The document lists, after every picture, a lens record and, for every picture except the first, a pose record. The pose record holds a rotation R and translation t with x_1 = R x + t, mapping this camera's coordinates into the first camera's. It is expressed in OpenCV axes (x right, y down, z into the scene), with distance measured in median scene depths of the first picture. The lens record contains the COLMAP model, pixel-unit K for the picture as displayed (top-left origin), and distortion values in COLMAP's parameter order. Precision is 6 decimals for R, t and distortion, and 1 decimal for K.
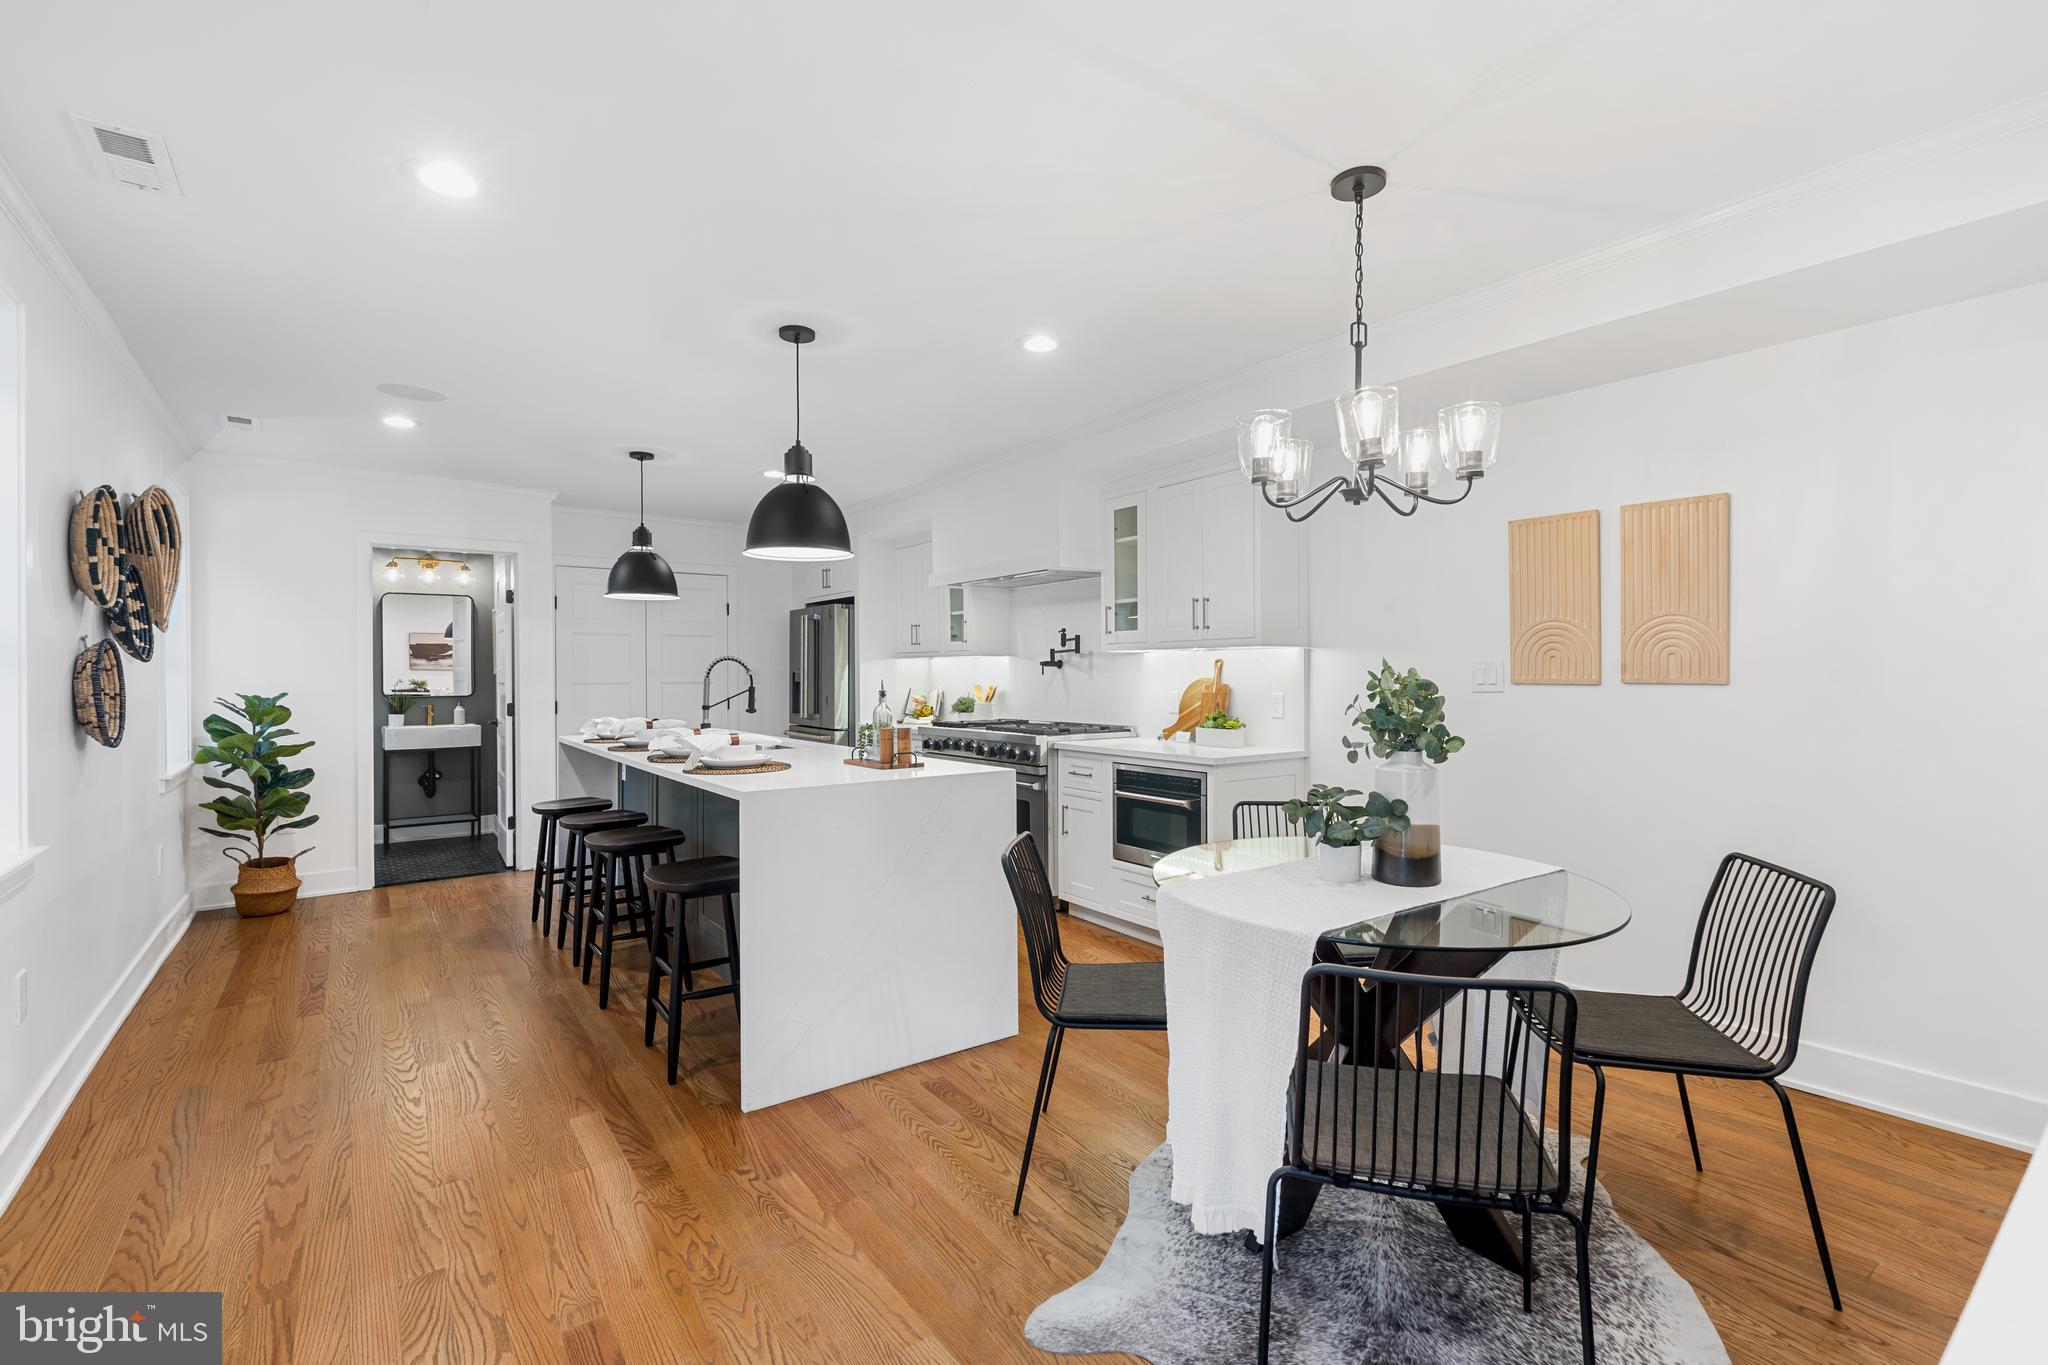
lens RADIAL K [[916.9, 0, 1032.2], [0, 916.9, 675.3], [0, 0, 1]] dist [0.008230, -0.003234]
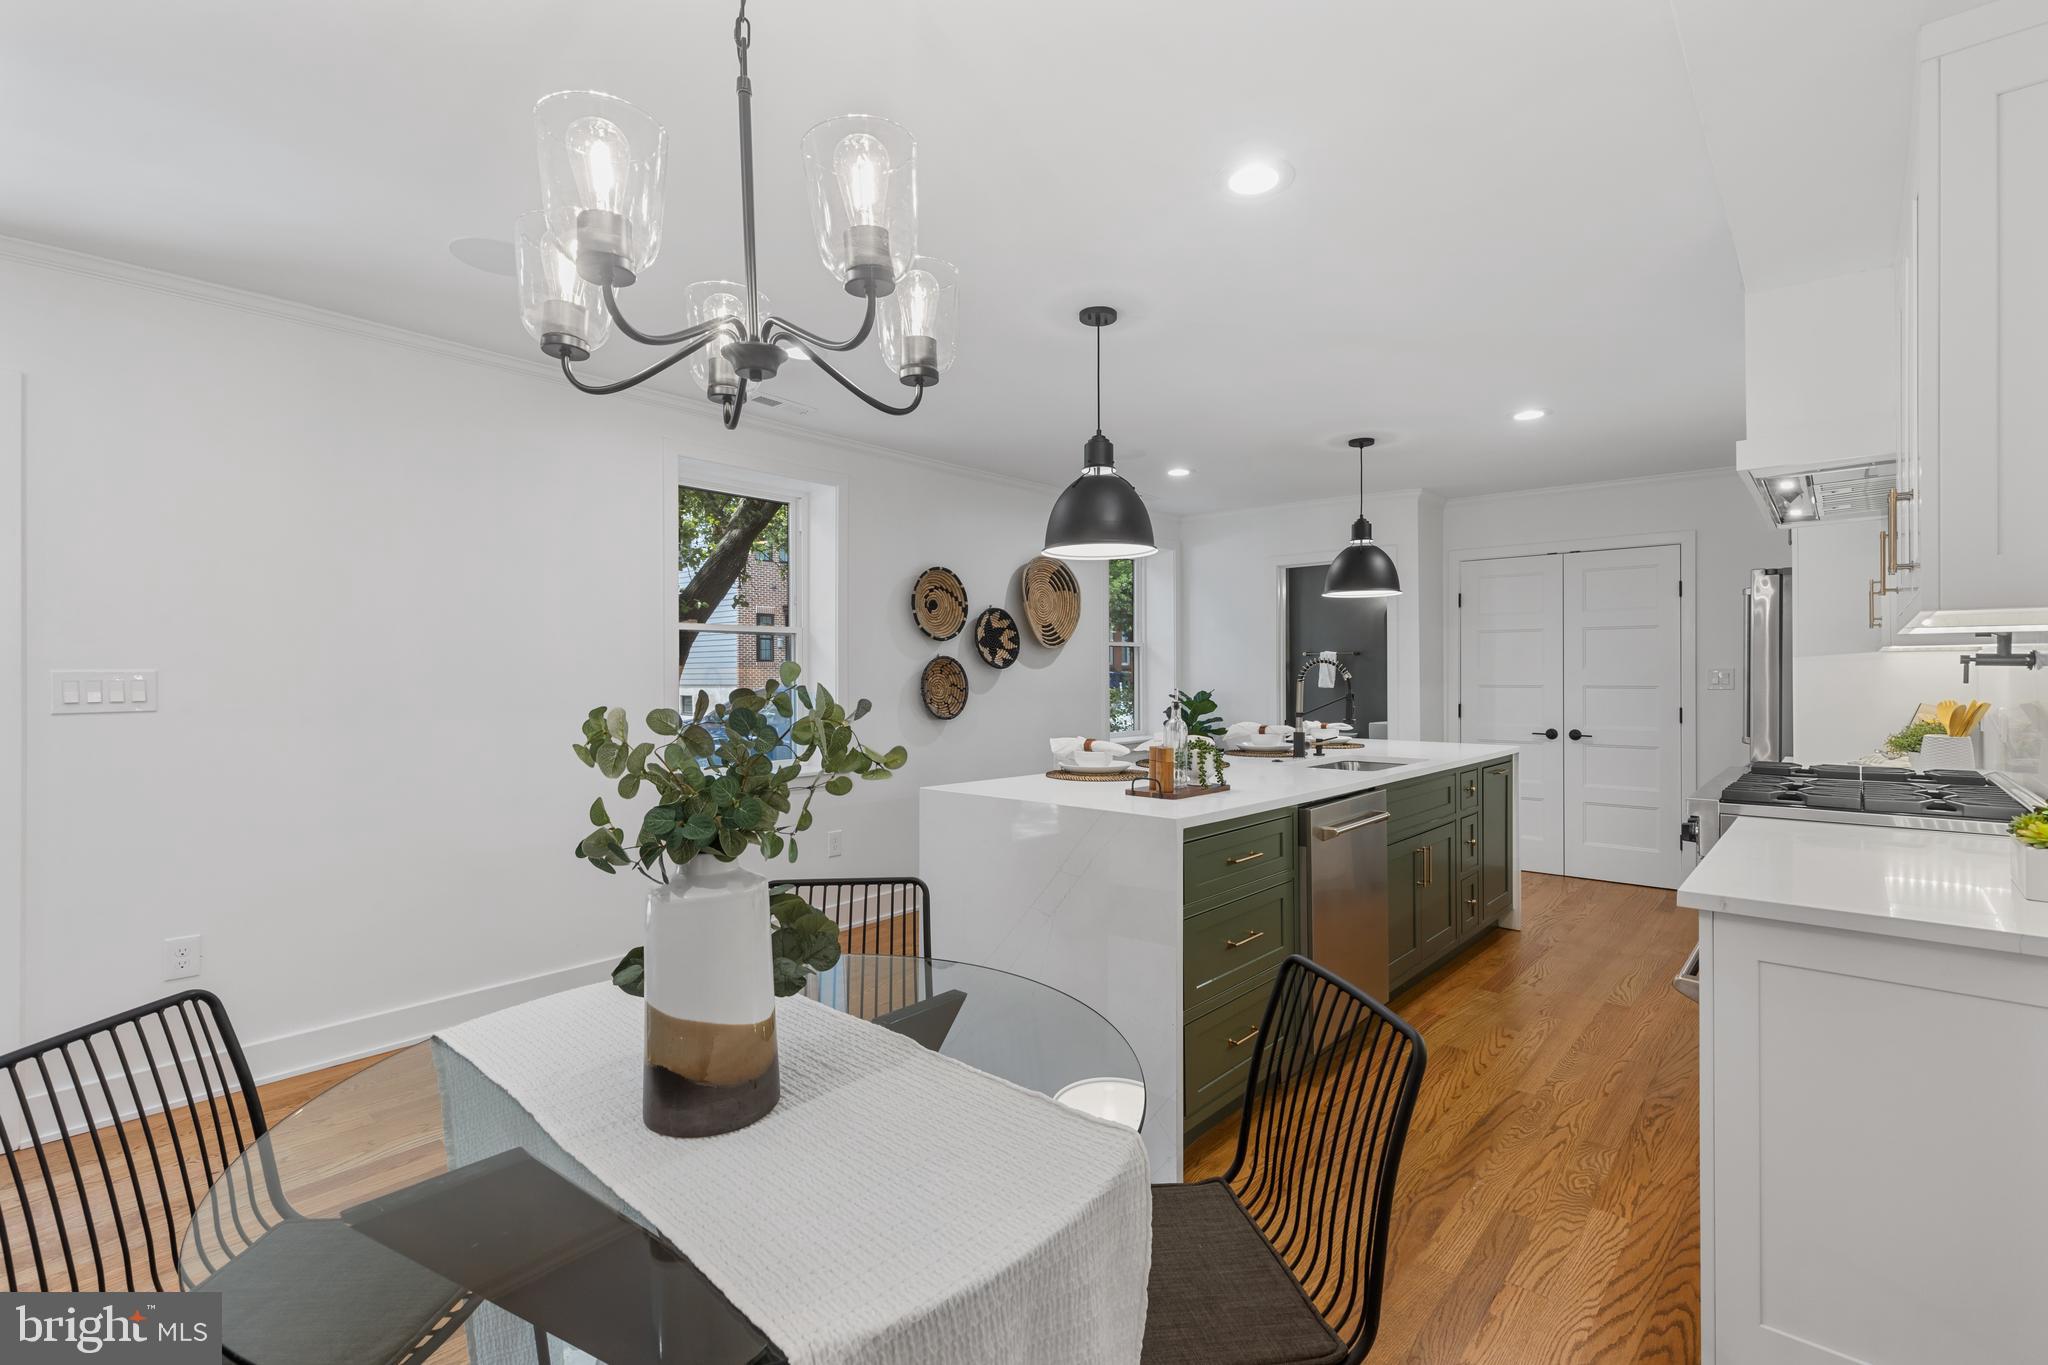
lens RADIAL K [[916.9, 0, 1026.1], [0, 916.9, 686.8], [0, 0, 1]] dist [0.008230, -0.003234]
pose [[0.203548, 0.017155, -0.978915, 0.411026], [-0.001087, 0.999850, 0.017296, -0.007617], [0.979064, -0.002457, 0.203536, 0.470600]]
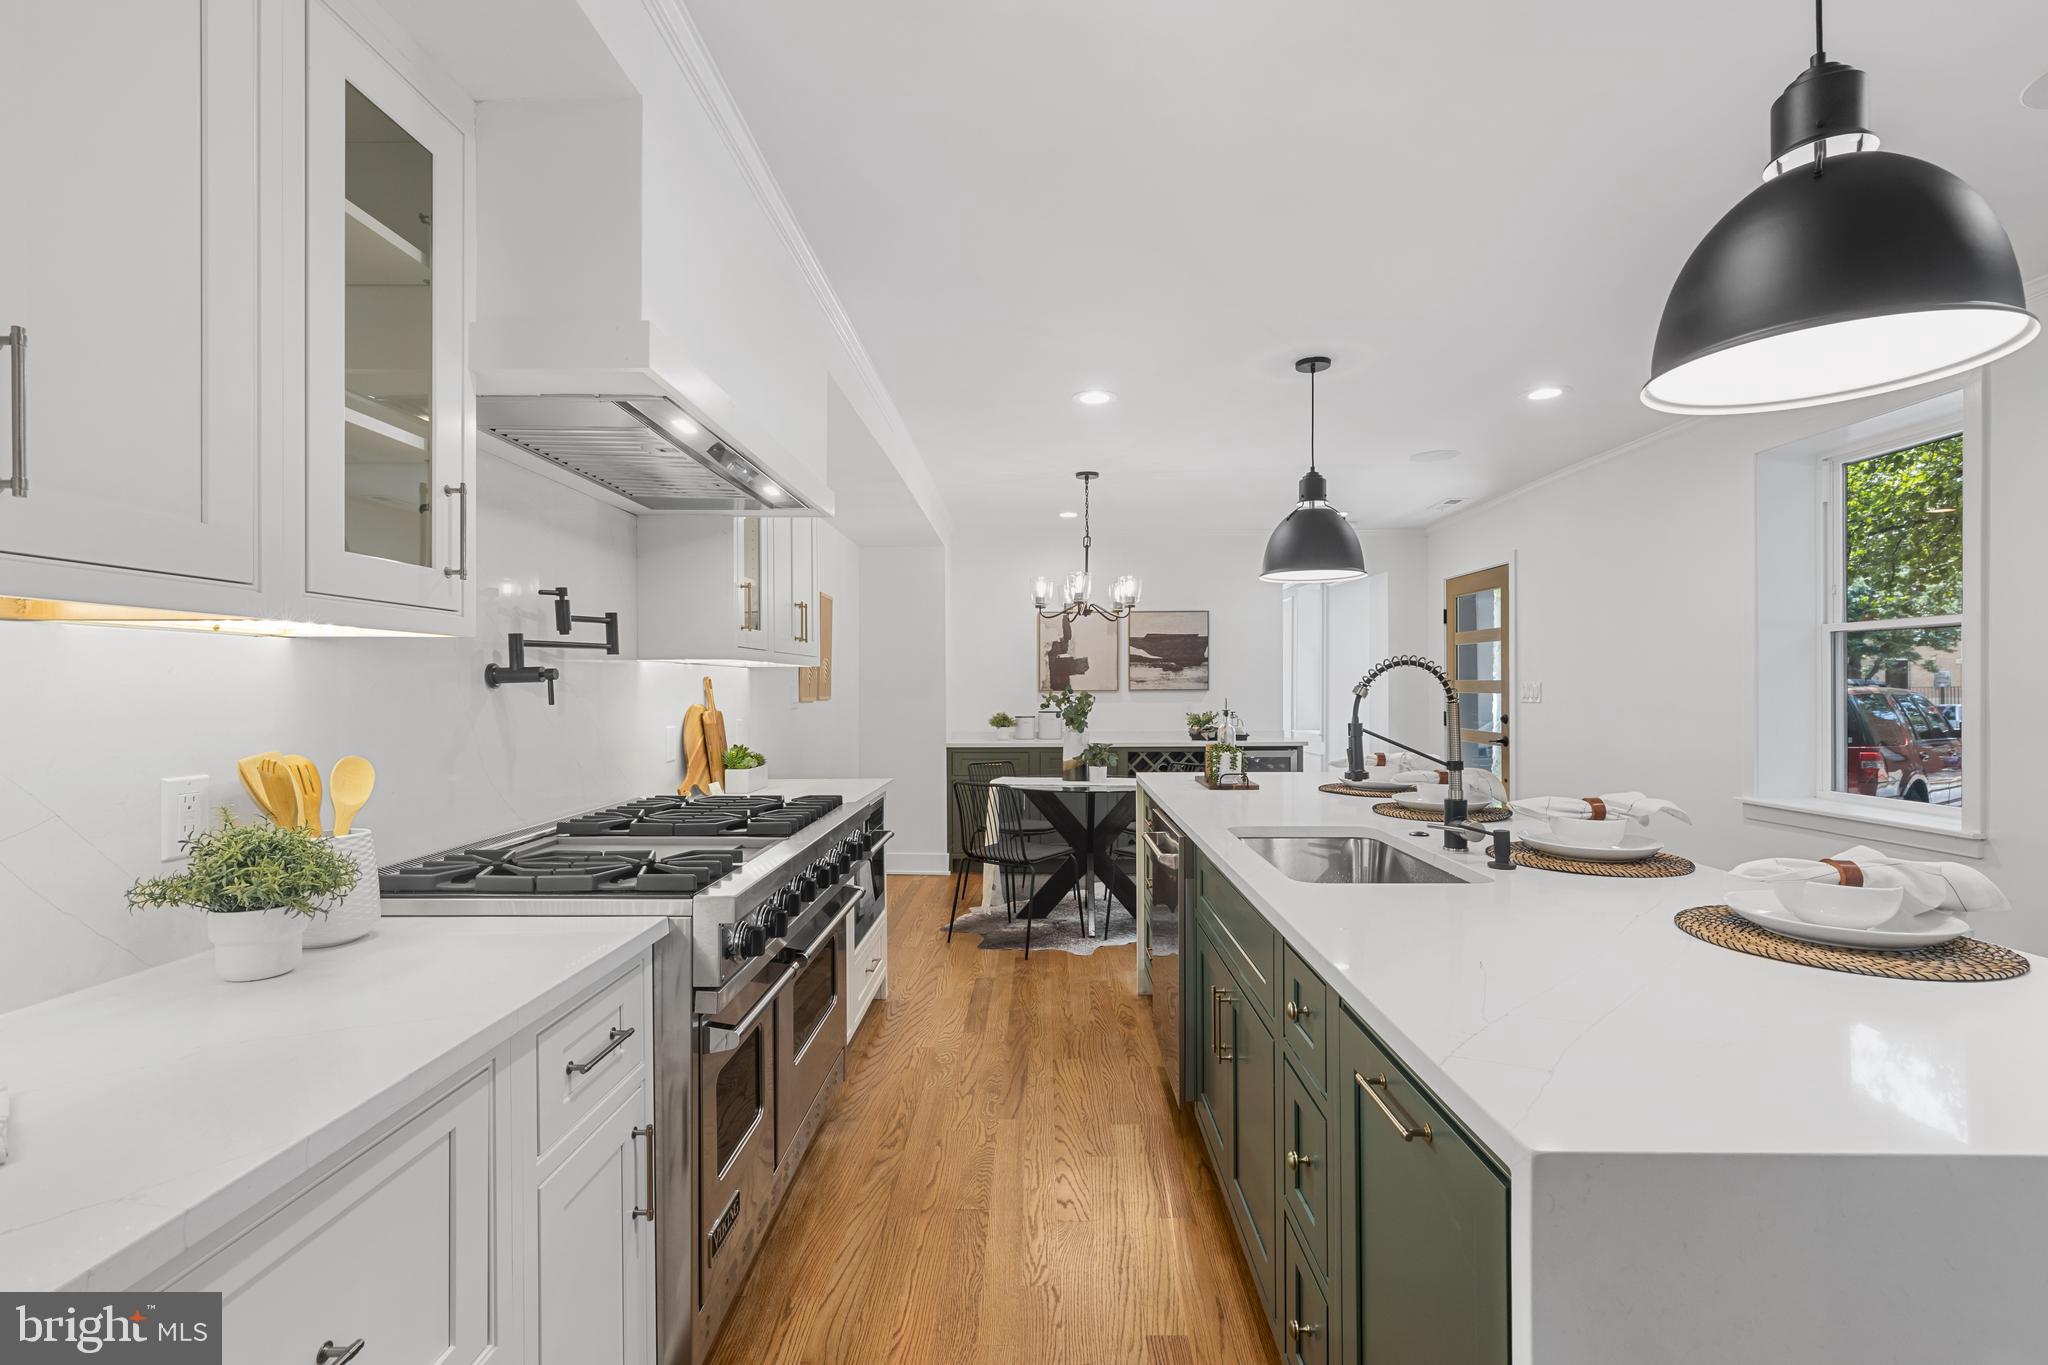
lens RADIAL K [[916.9, 0, 1020.7], [0, 916.9, 684.3], [0, 0, 1]] dist [0.008230, -0.003234]
pose [[-0.790907, 0.010266, 0.611850, -0.401311], [0.009916, 0.999943, -0.003959, -0.005804], [-0.611856, 0.002936, -0.790964, 1.293942]]
